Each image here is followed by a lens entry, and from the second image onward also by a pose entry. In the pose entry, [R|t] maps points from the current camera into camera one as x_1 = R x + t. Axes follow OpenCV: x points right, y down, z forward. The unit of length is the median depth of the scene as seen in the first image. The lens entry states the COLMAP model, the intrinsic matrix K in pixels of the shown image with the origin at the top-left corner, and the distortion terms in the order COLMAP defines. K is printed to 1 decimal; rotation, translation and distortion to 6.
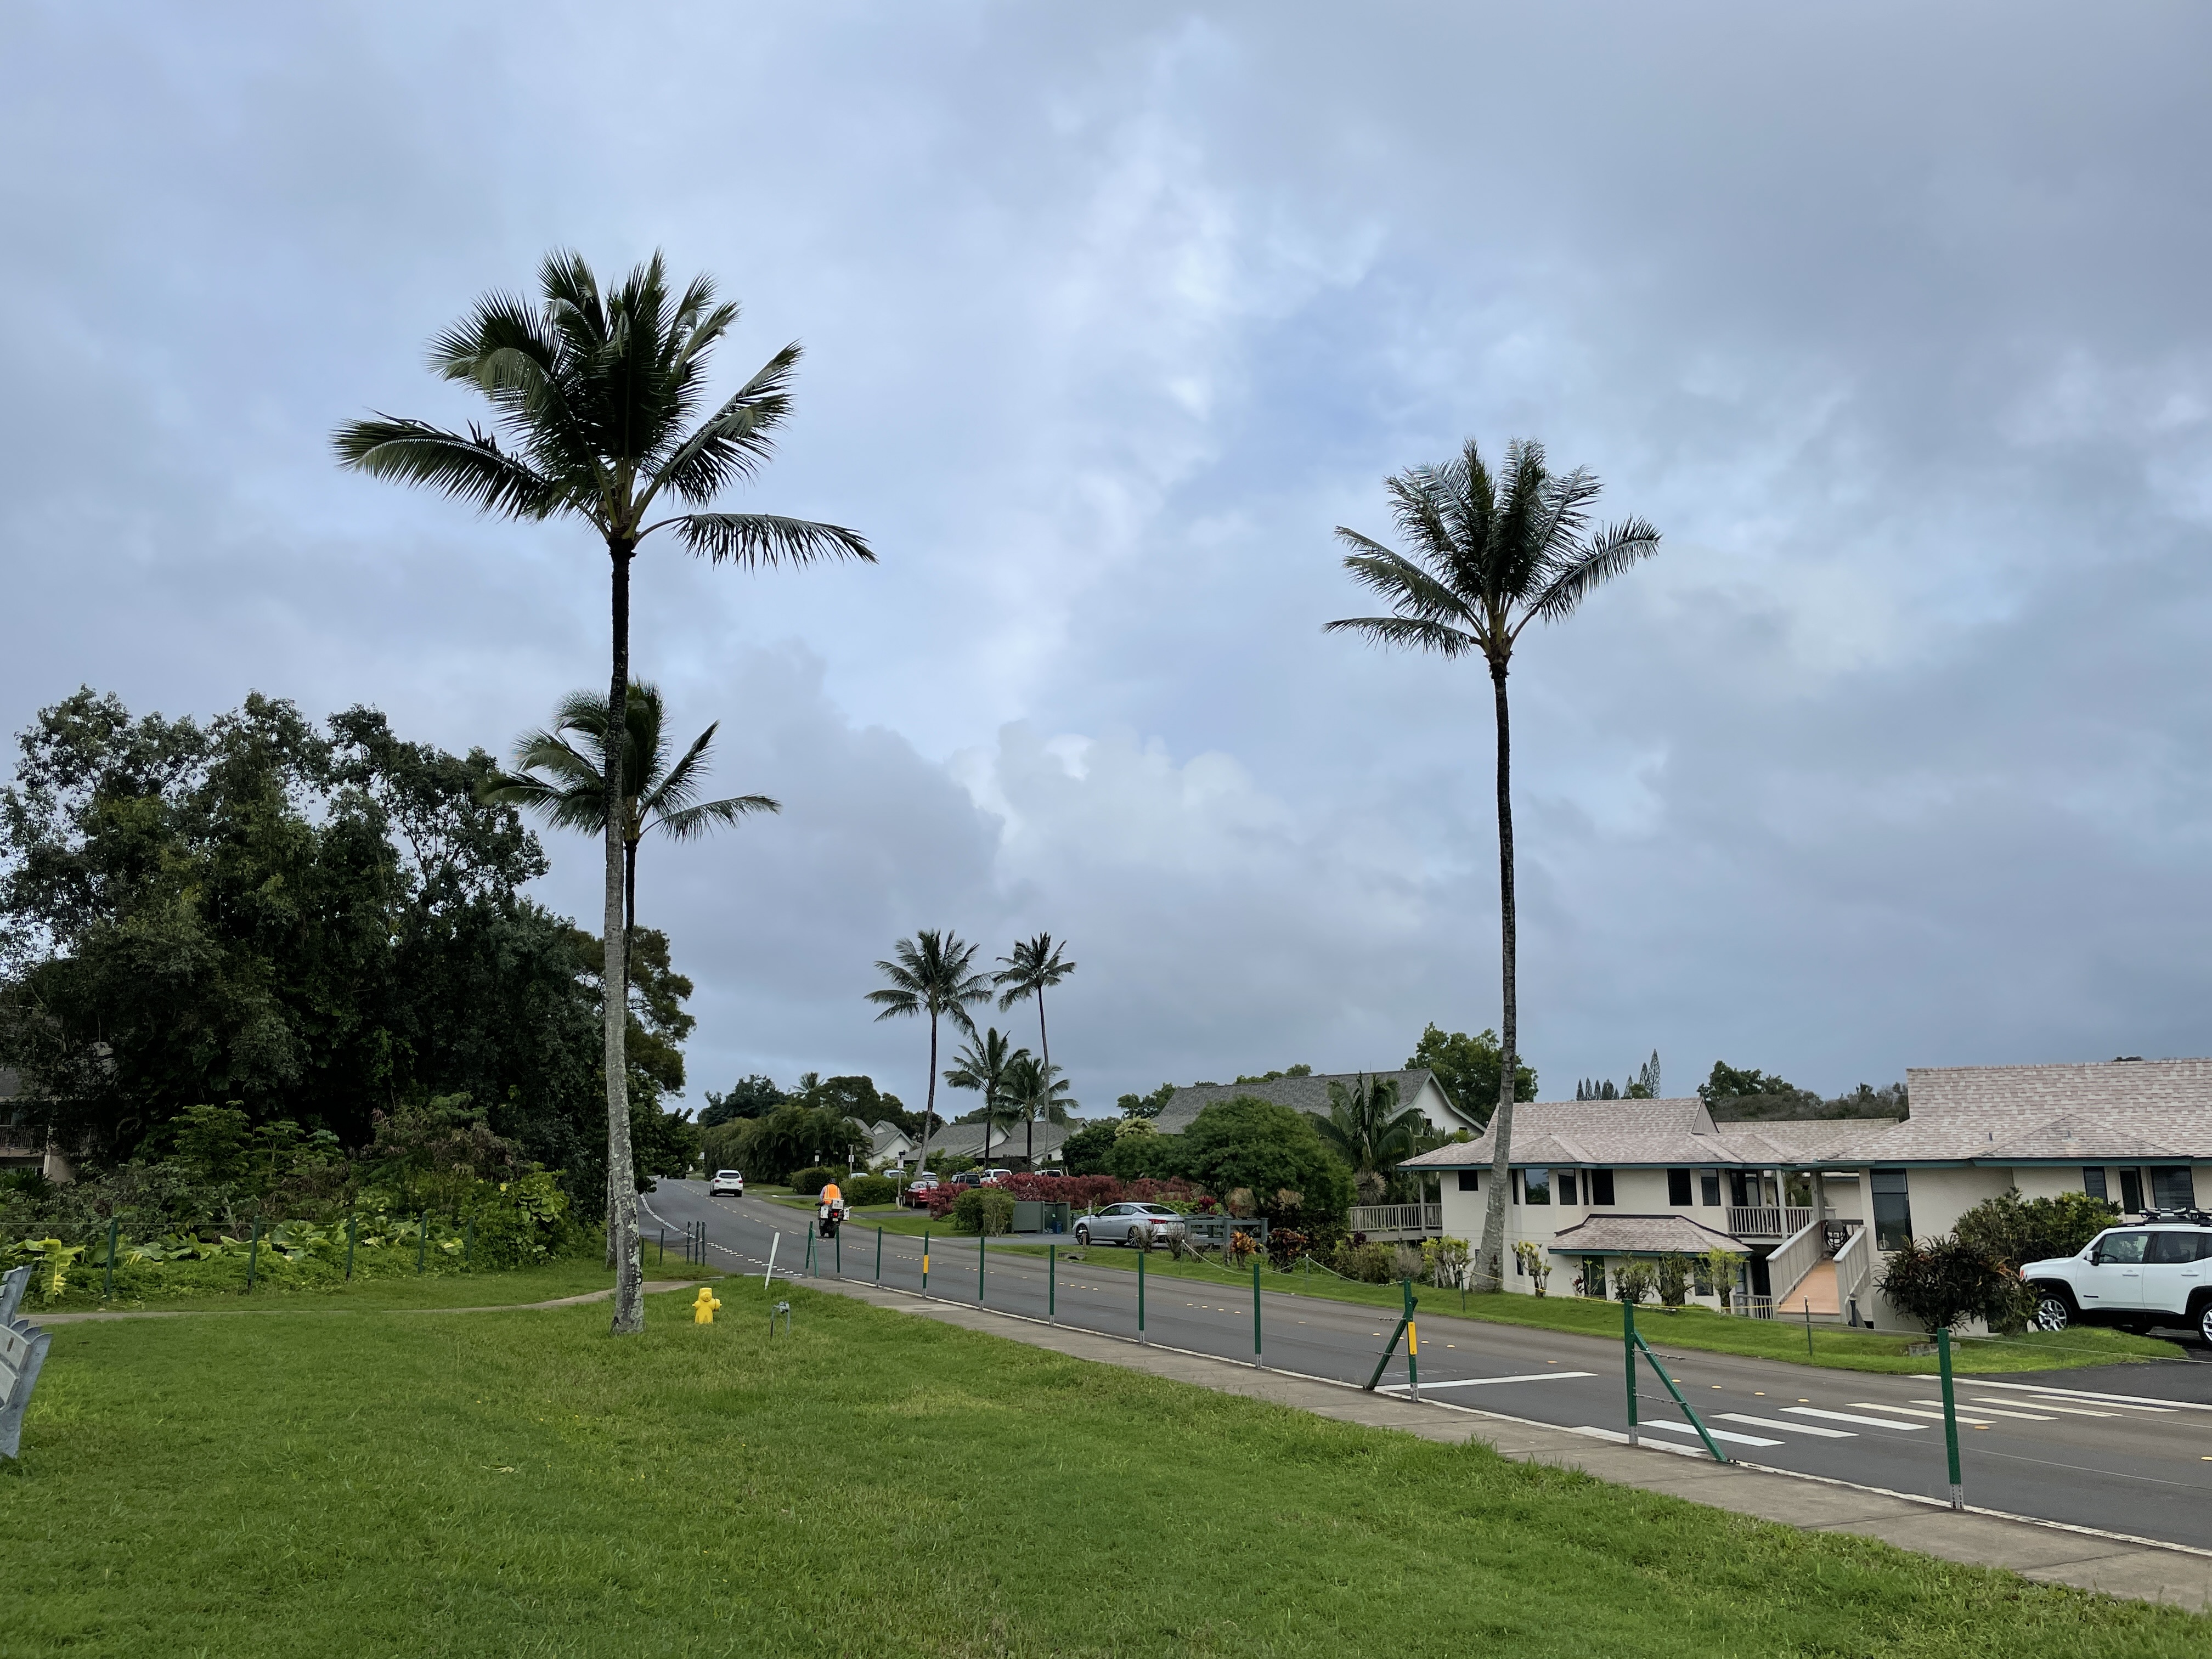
lens RADIAL K [[1677.0, 0, 1106.9], [0, 1677.0, 825.5], [0, 0, 1]] dist [0.002559, 0.000051]
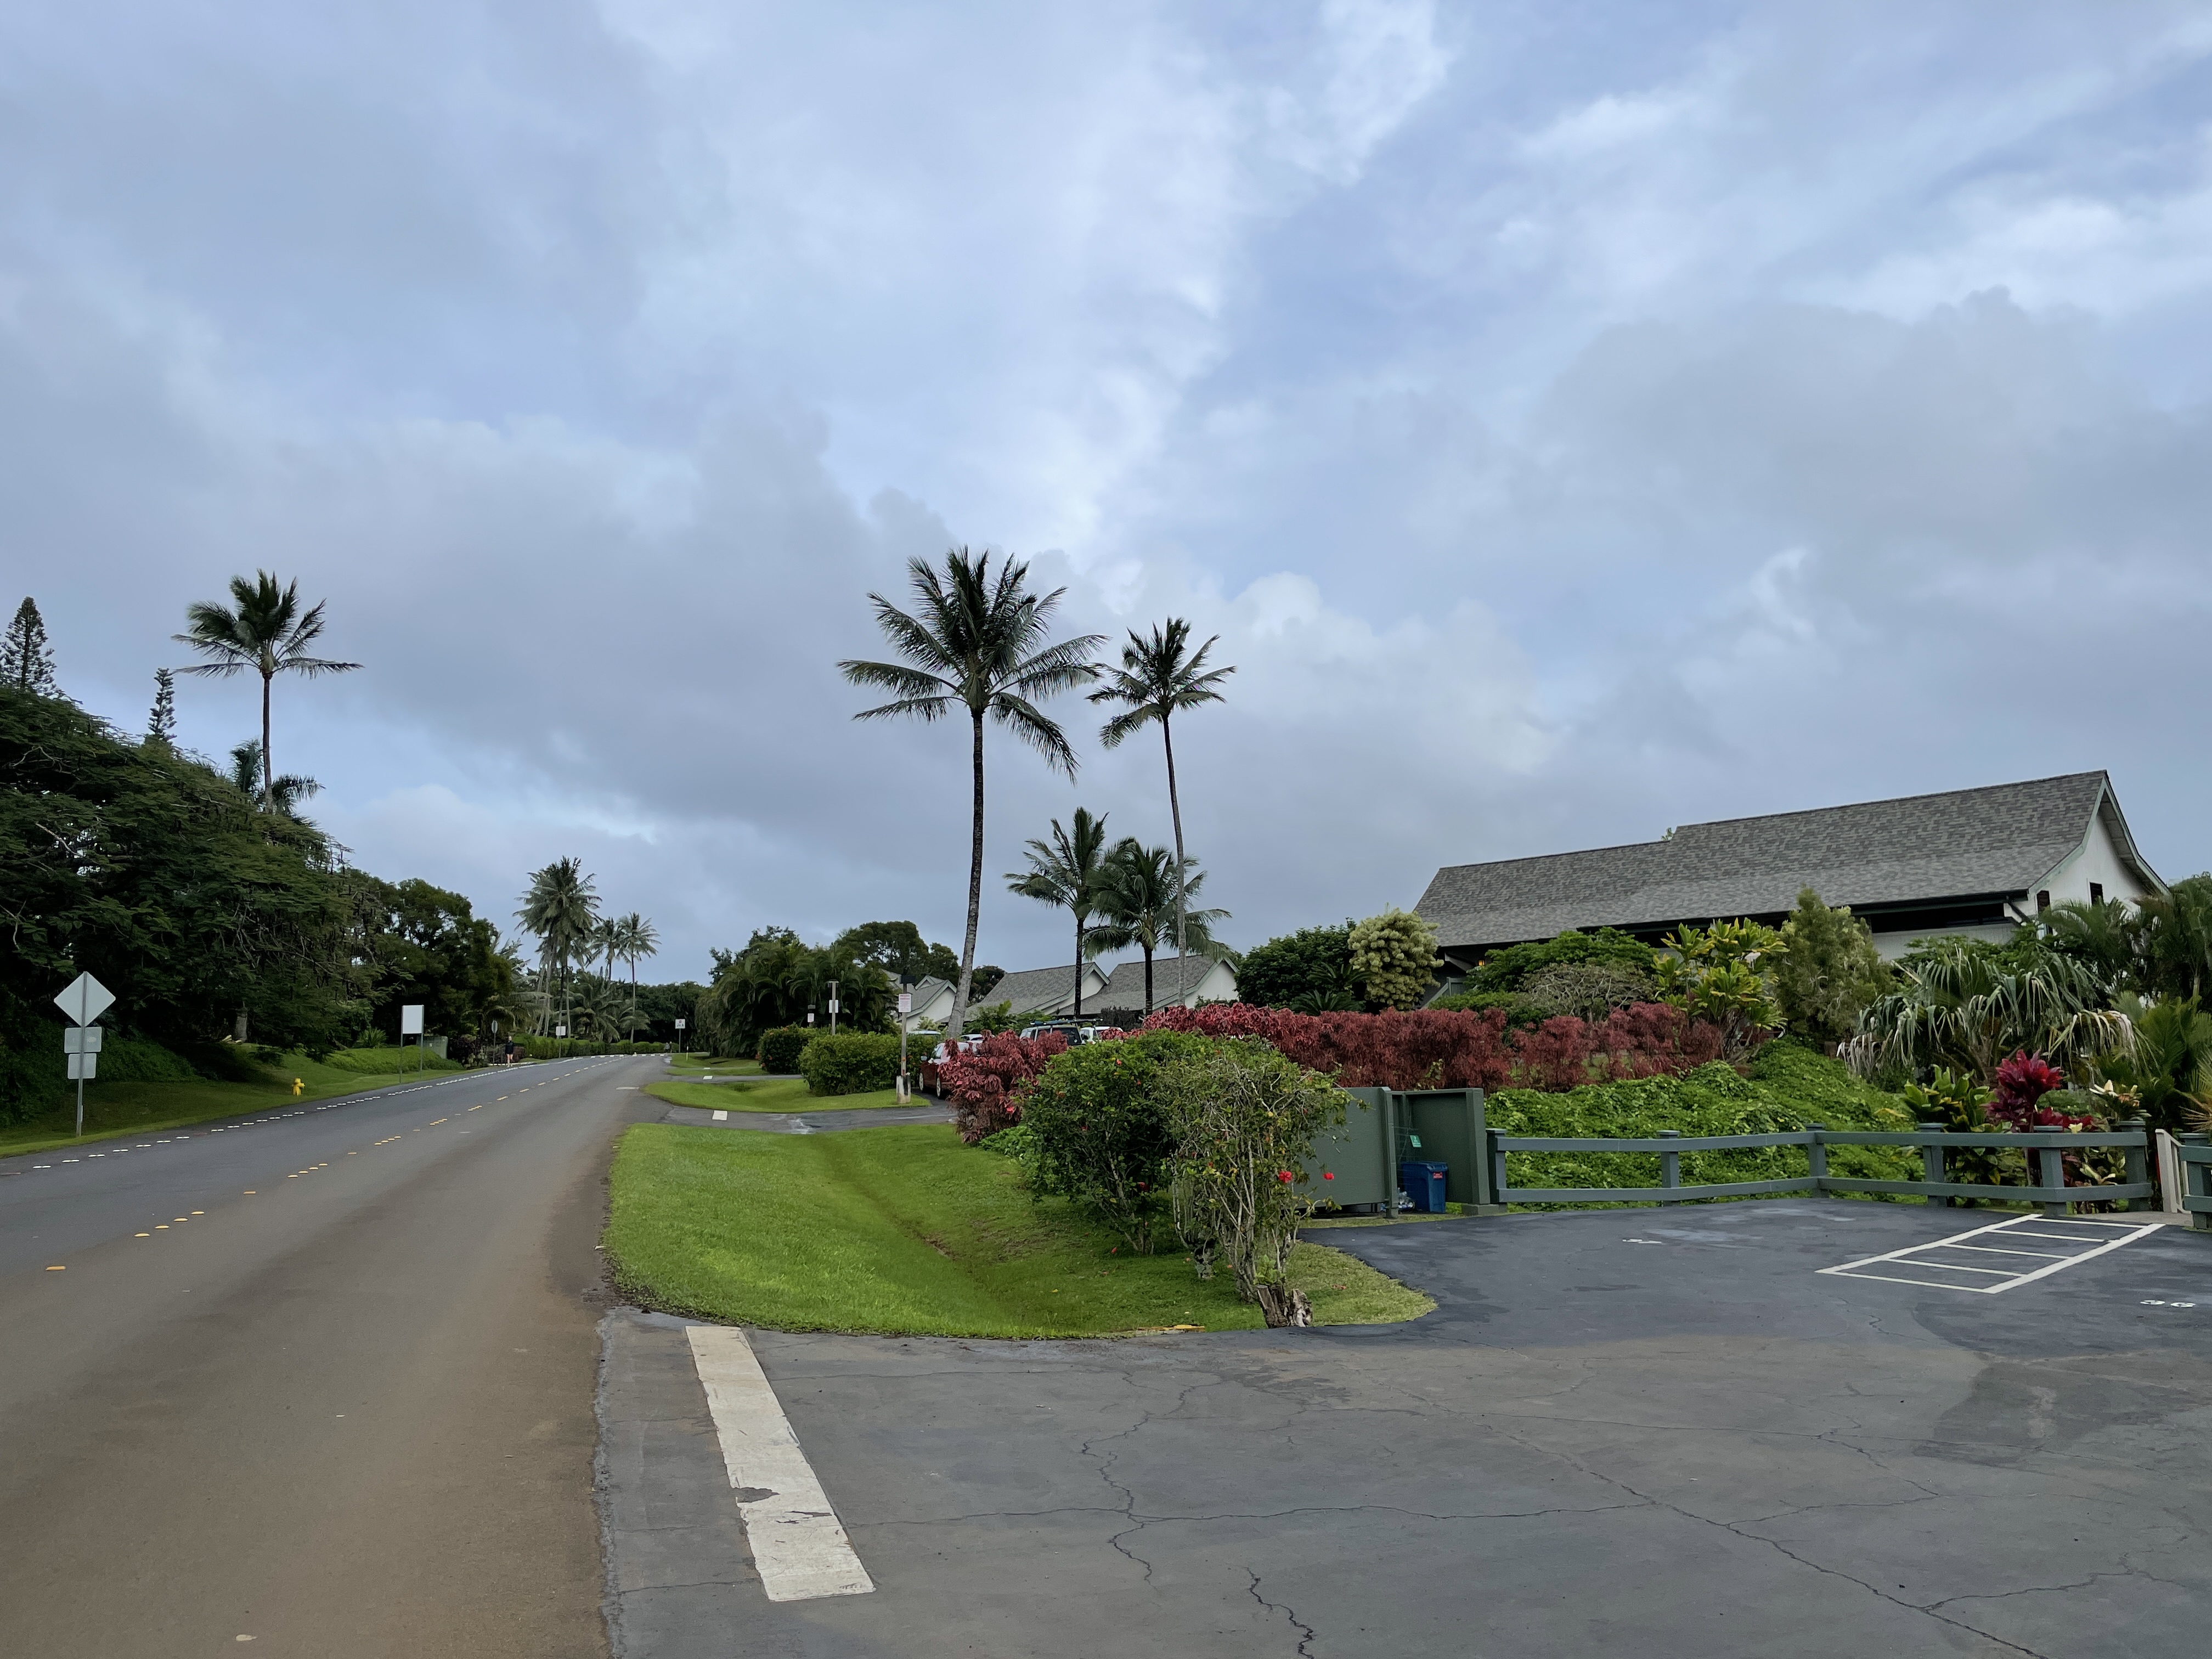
lens RADIAL K [[1677.0, 0, 1104.3], [0, 1677.0, 833.3], [0, 0, 1]] dist [0.002559, 0.000051]
pose [[0.999008, -0.012629, -0.042709, -0.037835], [0.015743, 0.997181, 0.073362, 0.095161], [0.041662, -0.073962, 0.996390, 0.426822]]
